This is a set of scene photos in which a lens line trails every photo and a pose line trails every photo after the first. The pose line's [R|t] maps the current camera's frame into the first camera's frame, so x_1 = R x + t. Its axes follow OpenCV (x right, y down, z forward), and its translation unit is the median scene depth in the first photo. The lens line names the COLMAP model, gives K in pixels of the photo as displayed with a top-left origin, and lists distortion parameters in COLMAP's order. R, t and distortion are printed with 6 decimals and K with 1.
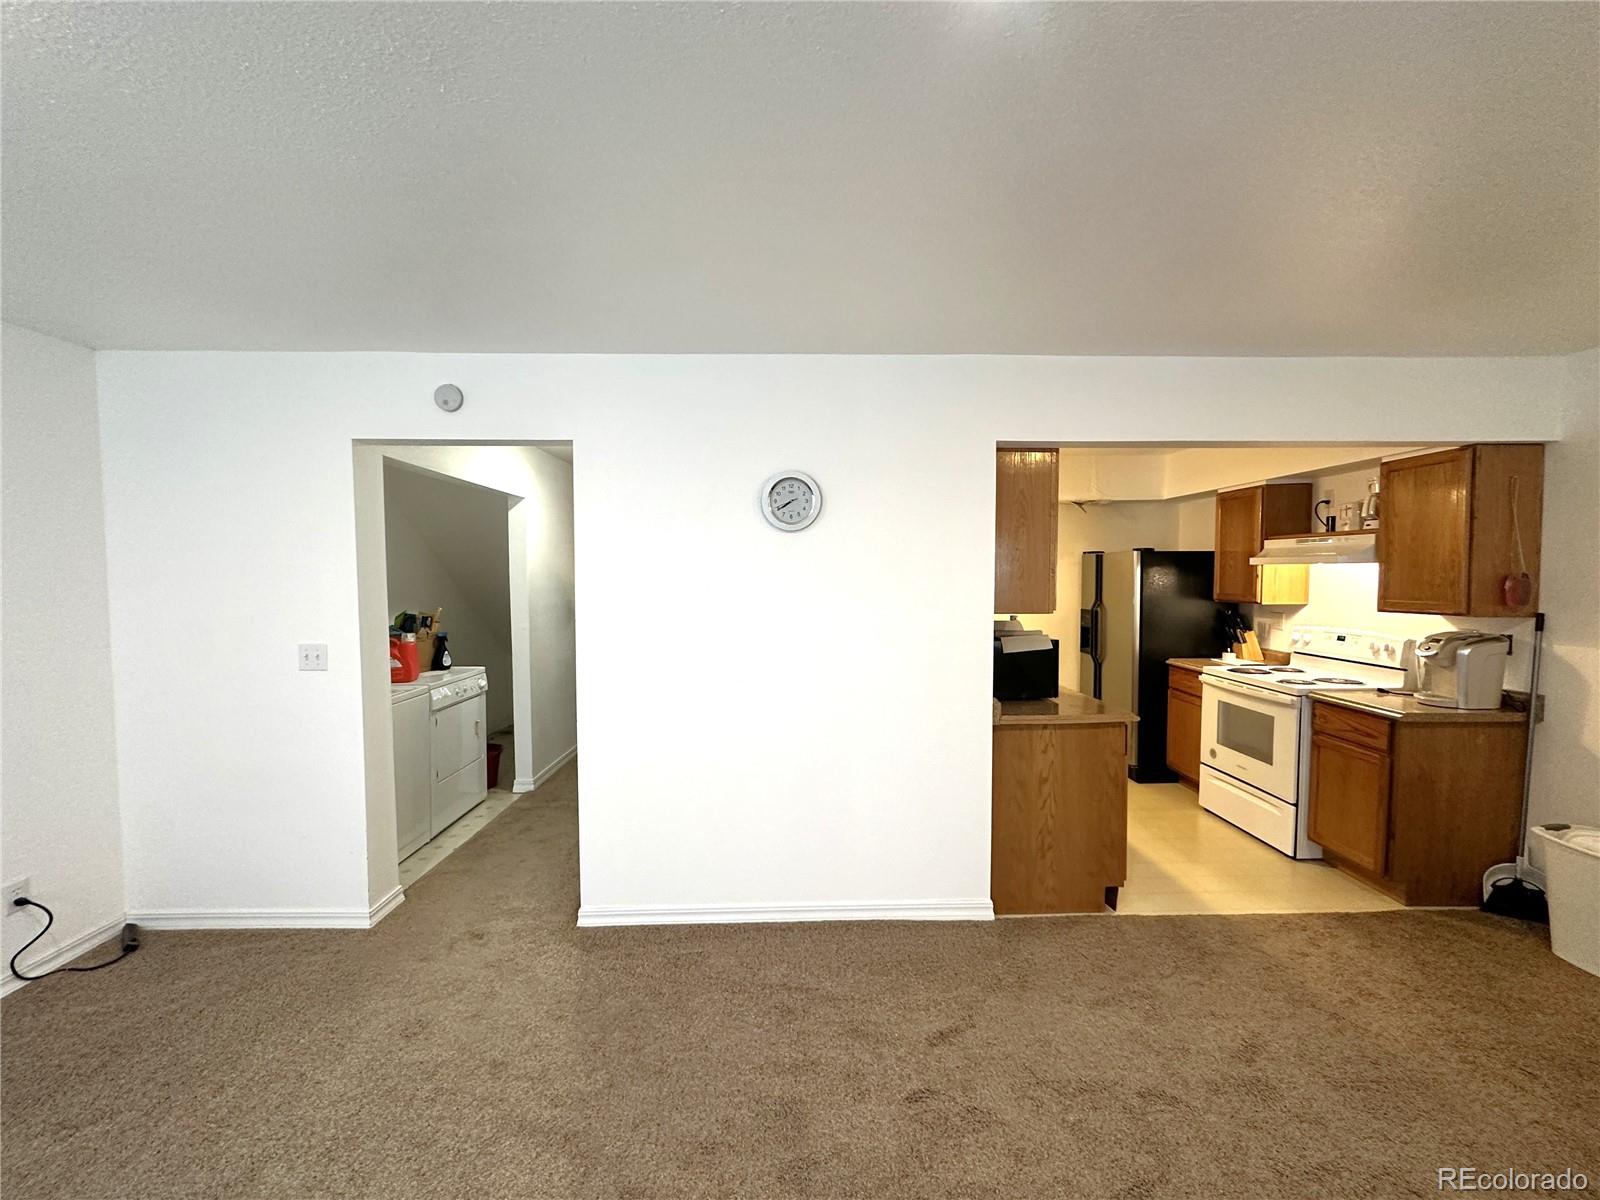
lens RADIAL K [[633.9, 0, 799.0], [0, 633.9, 598.8], [0, 0, 1]] dist [-0.002906, 0.000329]
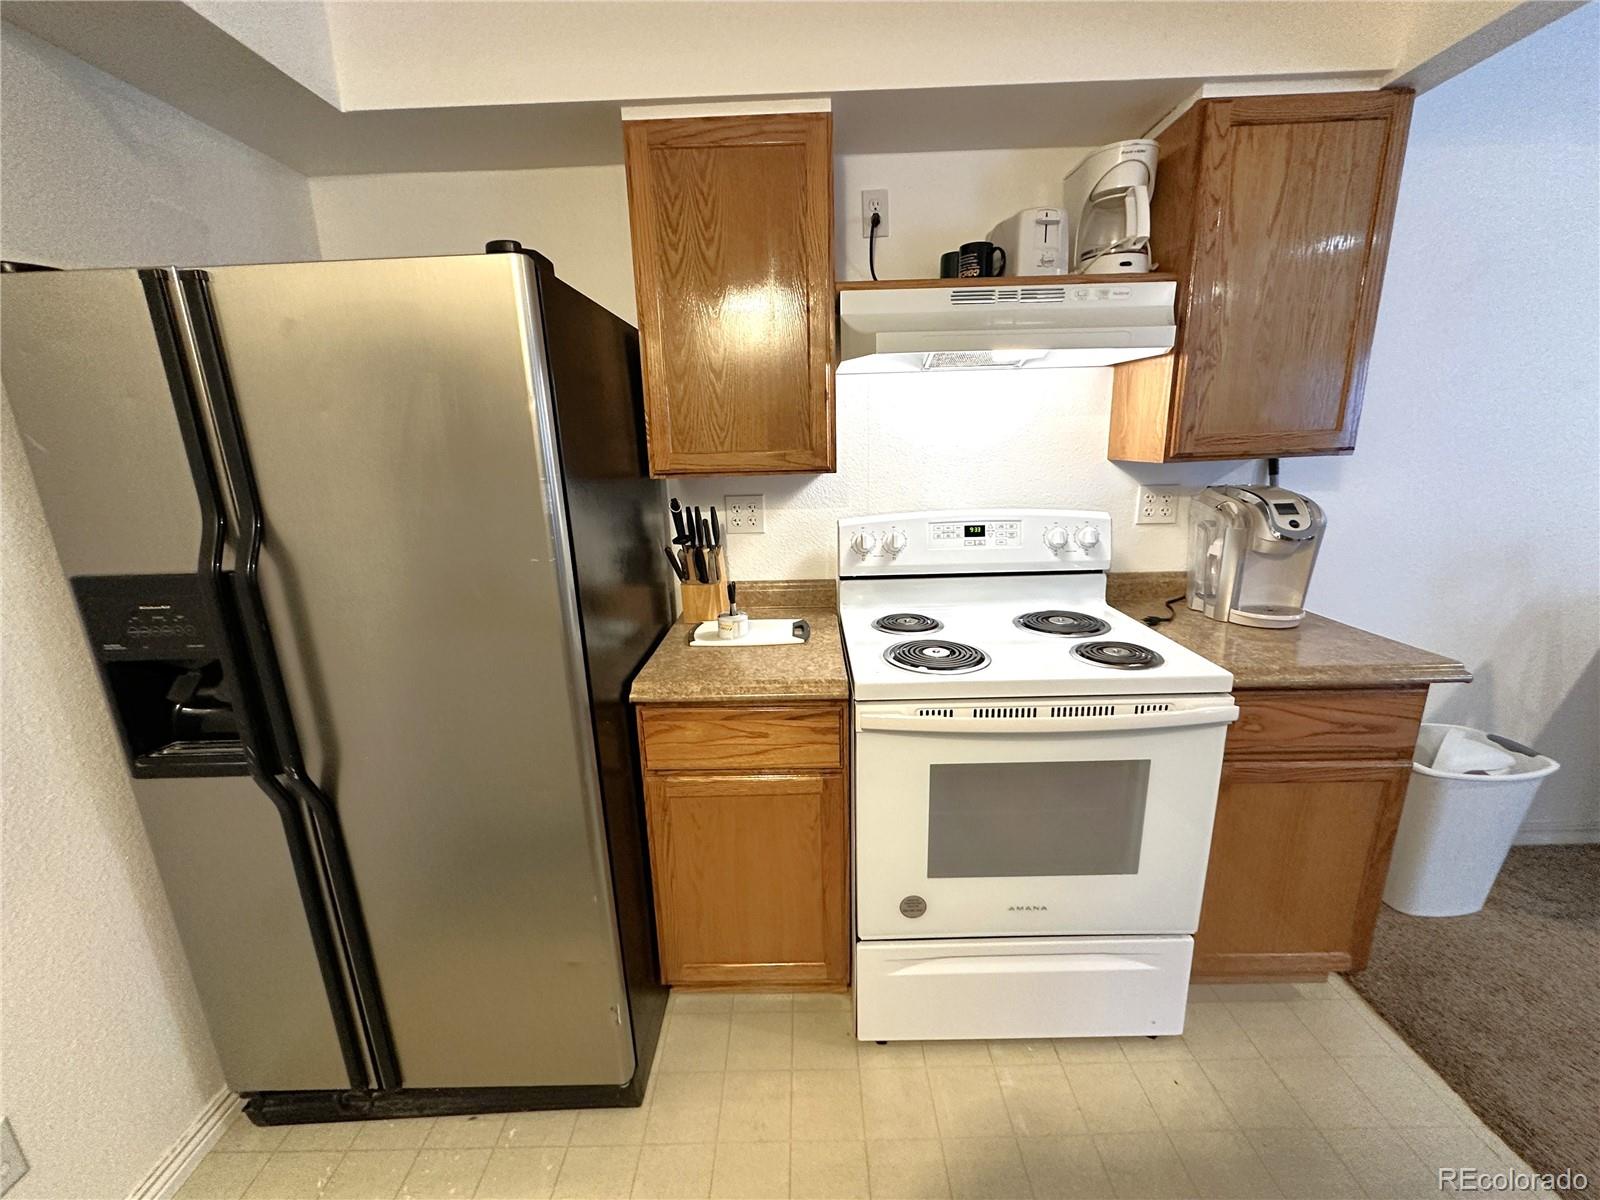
lens RADIAL K [[634.5, 0, 799.2], [0, 634.5, 592.8], [0, 0, 1]] dist [0.000556, 0.000181]
pose [[0.027769, -0.236610, 0.971208, 0.456354], [0.076237, 0.969254, 0.233954, -0.018180], [-0.996703, 0.067545, 0.044954, 1.353811]]
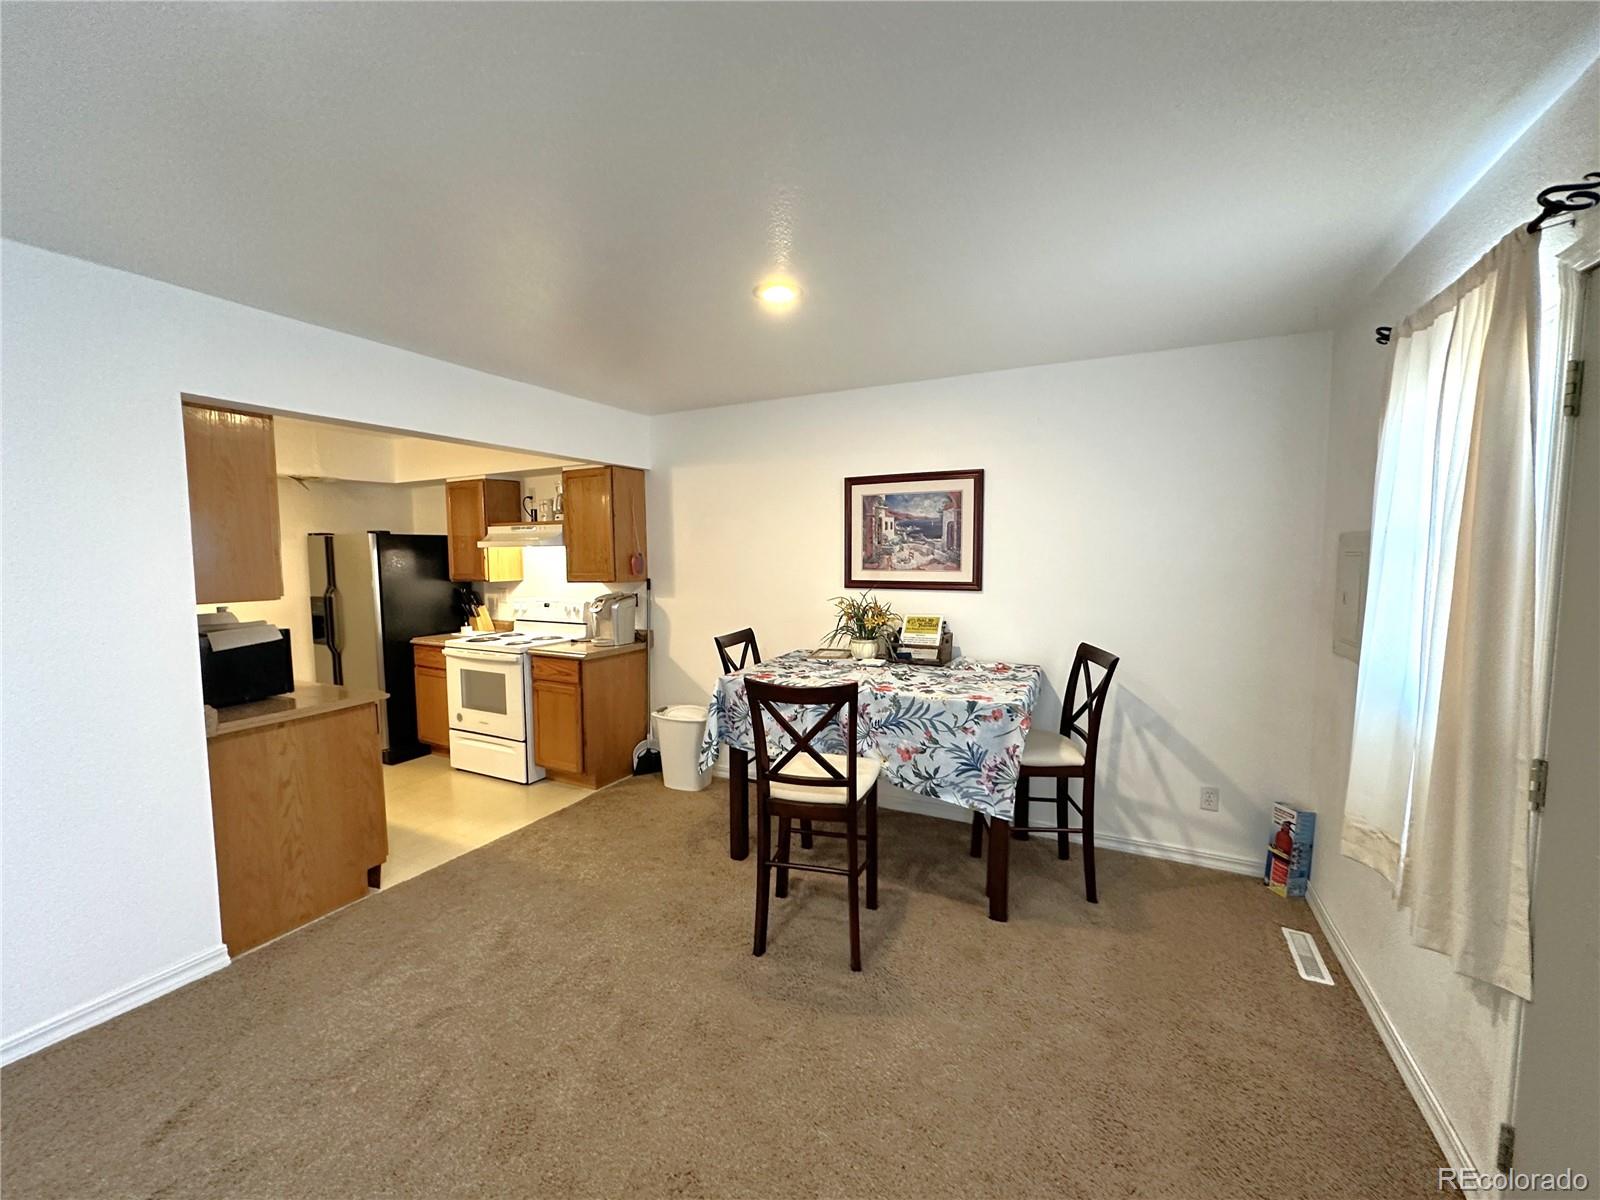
lens RADIAL K [[633.9, 0, 799.0], [0, 633.9, 598.8], [0, 0, 1]] dist [-0.002906, 0.000329]
pose [[0.468244, -0.066375, 0.881102, -0.042603], [0.046726, 0.997639, 0.050322, 0.010706], [-0.882363, 0.017607, 0.470240, -0.068044]]
